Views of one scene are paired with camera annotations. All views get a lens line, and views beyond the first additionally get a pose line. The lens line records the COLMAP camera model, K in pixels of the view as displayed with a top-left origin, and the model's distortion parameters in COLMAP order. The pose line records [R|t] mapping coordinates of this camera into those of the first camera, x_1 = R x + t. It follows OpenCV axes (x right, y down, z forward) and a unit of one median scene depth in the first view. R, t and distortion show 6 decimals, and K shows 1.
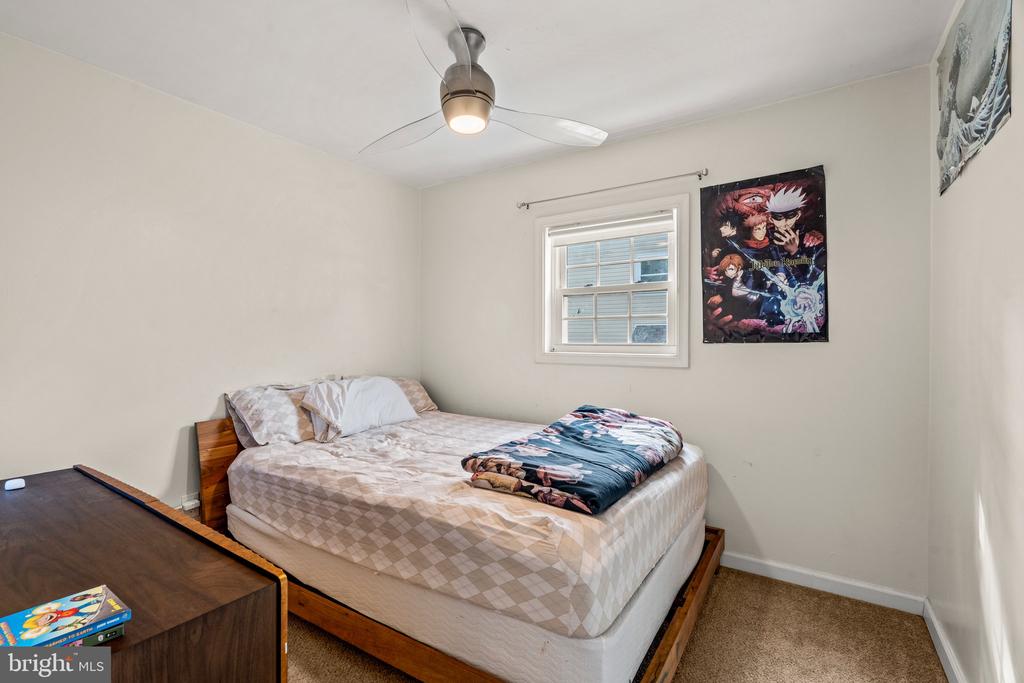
lens RADIAL K [[463.3, 0, 508.6], [0, 463.3, 343.1], [0, 0, 1]] dist [-0.000791, -0.000012]
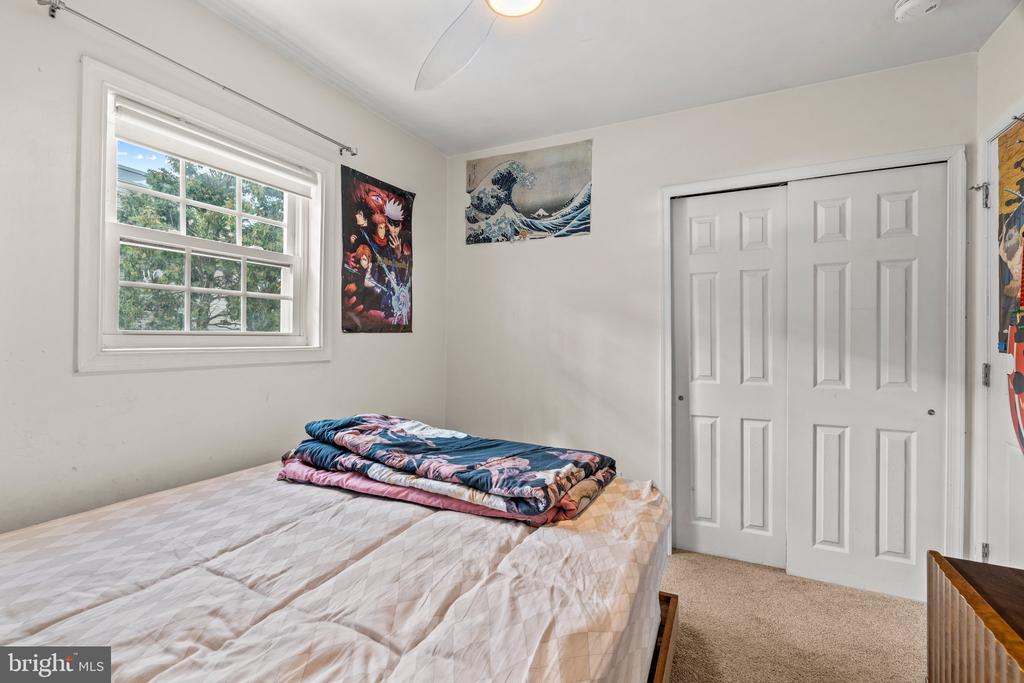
lens RADIAL K [[463.3, 0, 509.3], [0, 463.3, 333.8], [0, 0, 1]] dist [-0.000791, -0.000012]
pose [[-0.136445, 0.002032, 0.990646, -0.577142], [-0.001197, 0.999997, -0.002216, 0.003807], [-0.990647, -0.001488, -0.136443, 0.850367]]
